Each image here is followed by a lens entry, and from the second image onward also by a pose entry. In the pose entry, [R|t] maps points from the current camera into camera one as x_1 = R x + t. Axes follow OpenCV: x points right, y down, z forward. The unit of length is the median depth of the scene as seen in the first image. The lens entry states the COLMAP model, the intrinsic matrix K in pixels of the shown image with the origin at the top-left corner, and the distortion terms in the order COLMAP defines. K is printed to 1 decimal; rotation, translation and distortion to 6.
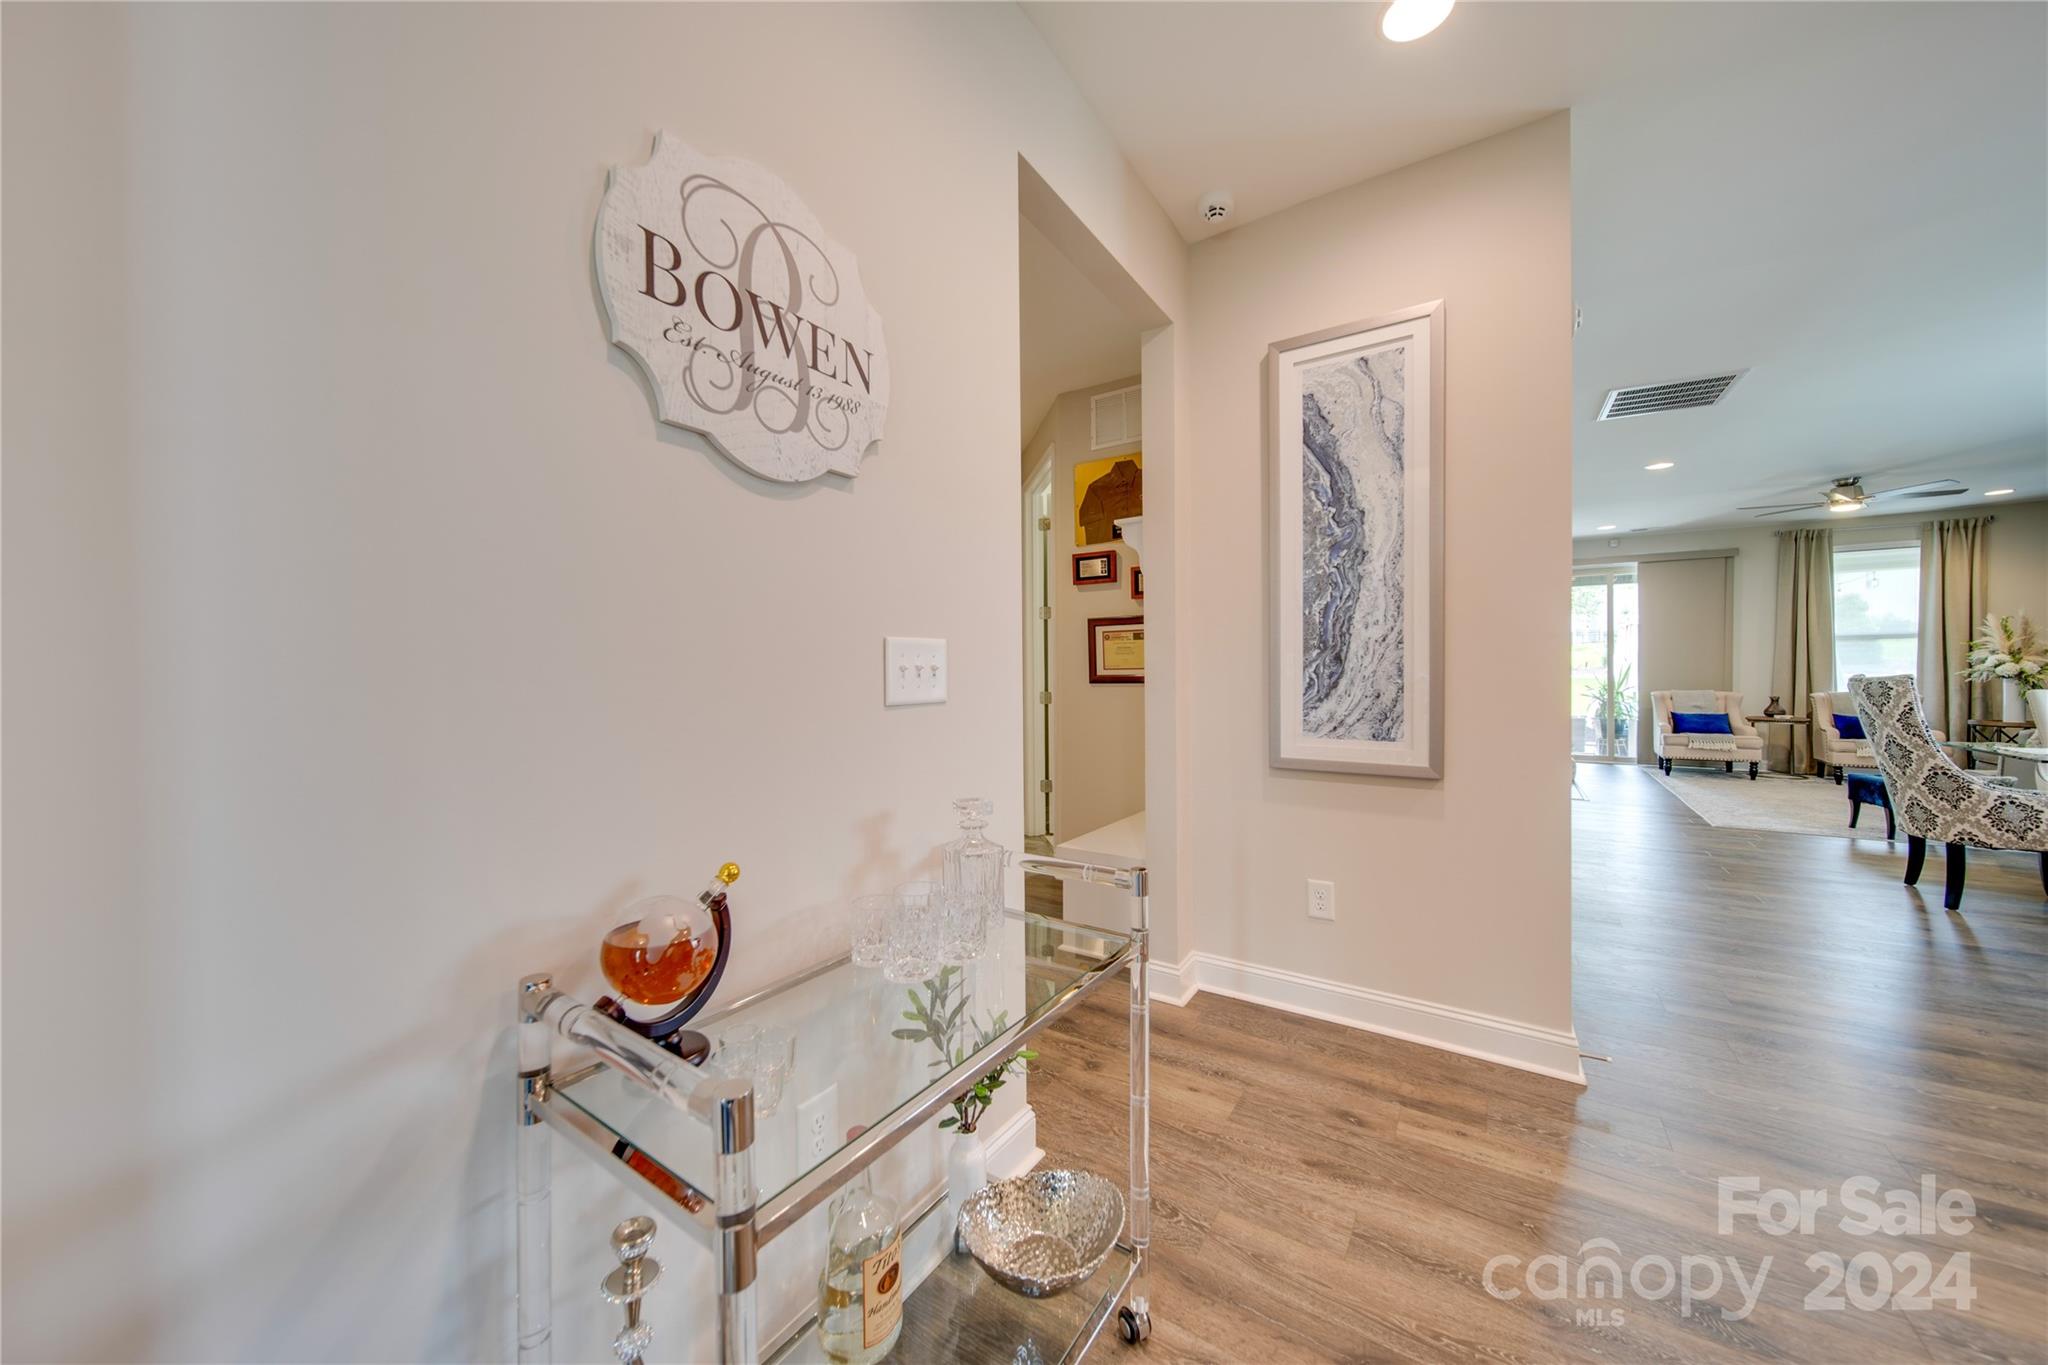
lens RADIAL K [[708.2, 0, 1024.9], [0, 708.2, 679.3], [0, 0, 1]] dist [0.000949, -0.001475]
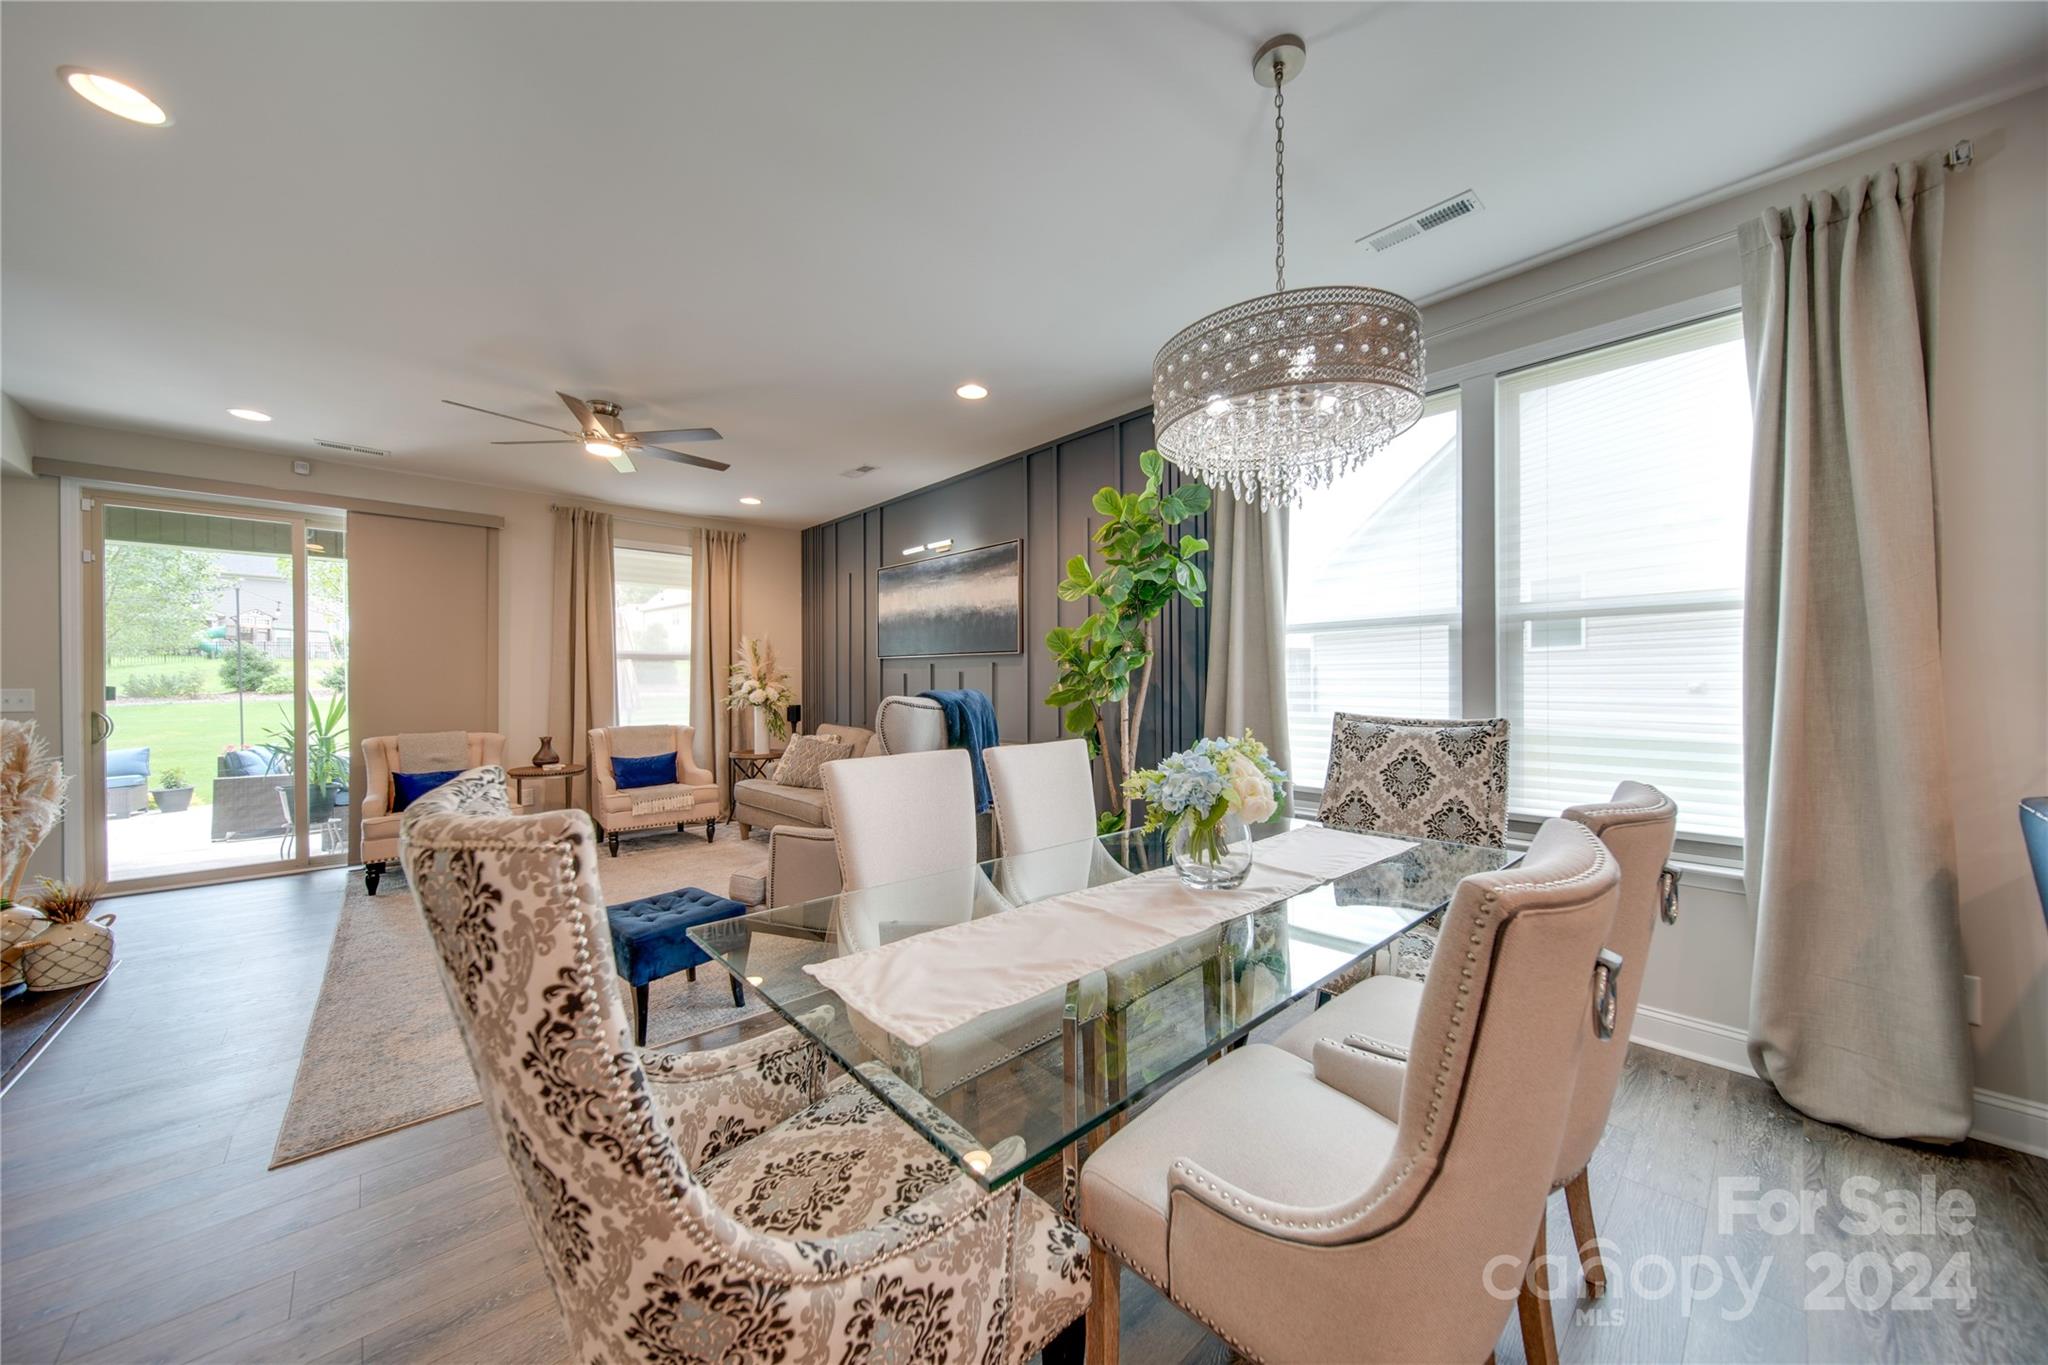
lens RADIAL K [[708.2, 0, 1025.9], [0, 708.2, 680.9], [0, 0, 1]] dist [0.000949, -0.001475]
pose [[0.236785, 0.007815, 0.971531, 0.626275], [0.012205, 0.999865, -0.011018, -0.021833], [-0.971485, 0.014467, 0.236658, 0.477714]]
